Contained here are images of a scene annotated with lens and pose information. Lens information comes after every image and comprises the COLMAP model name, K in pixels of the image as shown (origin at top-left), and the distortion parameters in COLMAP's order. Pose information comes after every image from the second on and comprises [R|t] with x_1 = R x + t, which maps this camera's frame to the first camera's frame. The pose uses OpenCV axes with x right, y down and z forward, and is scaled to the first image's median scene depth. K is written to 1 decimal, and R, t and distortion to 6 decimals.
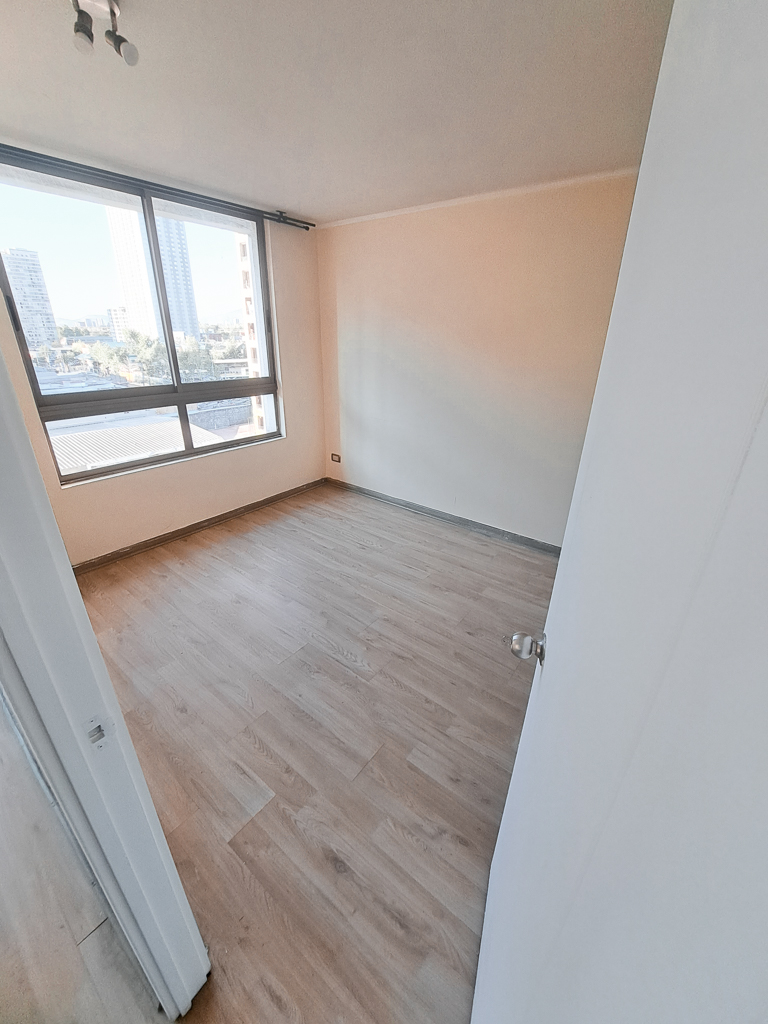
lens RADIAL K [[409.0, 0, 389.9], [0, 409.0, 506.5], [0, 0, 1]] dist [-0.015476, 0.000364]
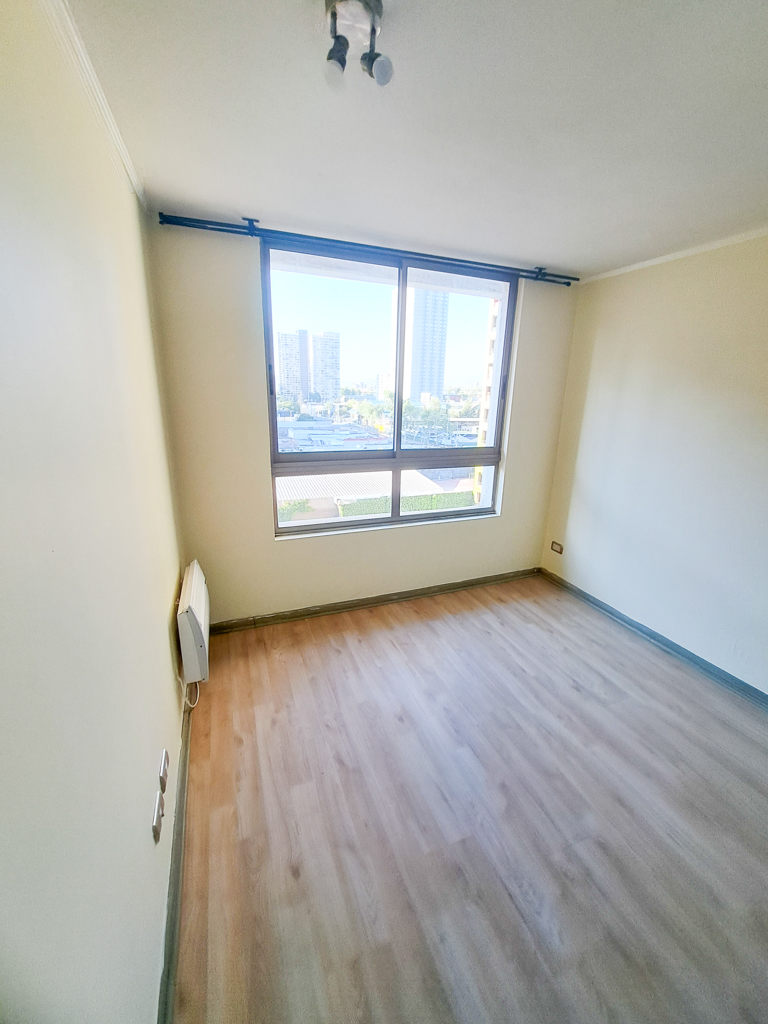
lens RADIAL K [[409.0, 0, 388.4], [0, 409.0, 508.3], [0, 0, 1]] dist [-0.015476, 0.000364]
pose [[0.860359, 0.143688, -0.489015, -0.050090], [-0.206827, 0.975319, -0.077305, -0.089027], [0.465838, 0.167651, 0.868843, 0.181813]]
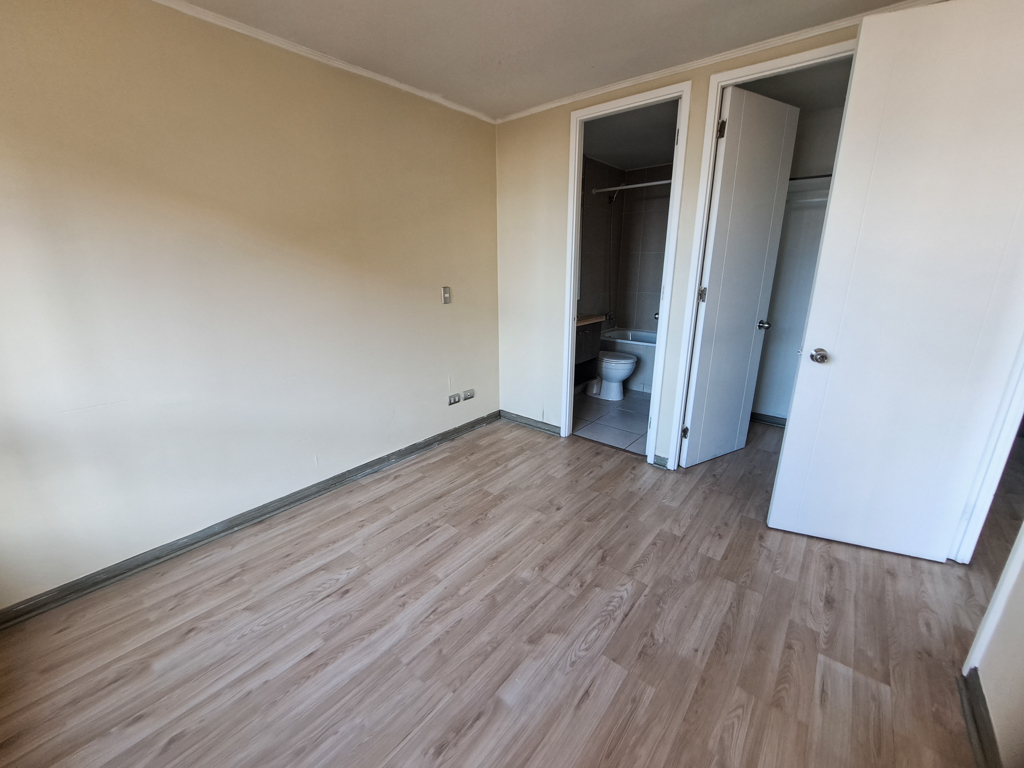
lens RADIAL K [[409.0, 0, 518.0], [0, 409.0, 381.7], [0, 0, 1]] dist [-0.015476, 0.000364]
pose [[0.035397, -0.304616, 0.951817, -0.517868], [0.396611, 0.878483, 0.266397, -0.210870], [-0.917304, 0.368071, 0.151910, 0.637860]]
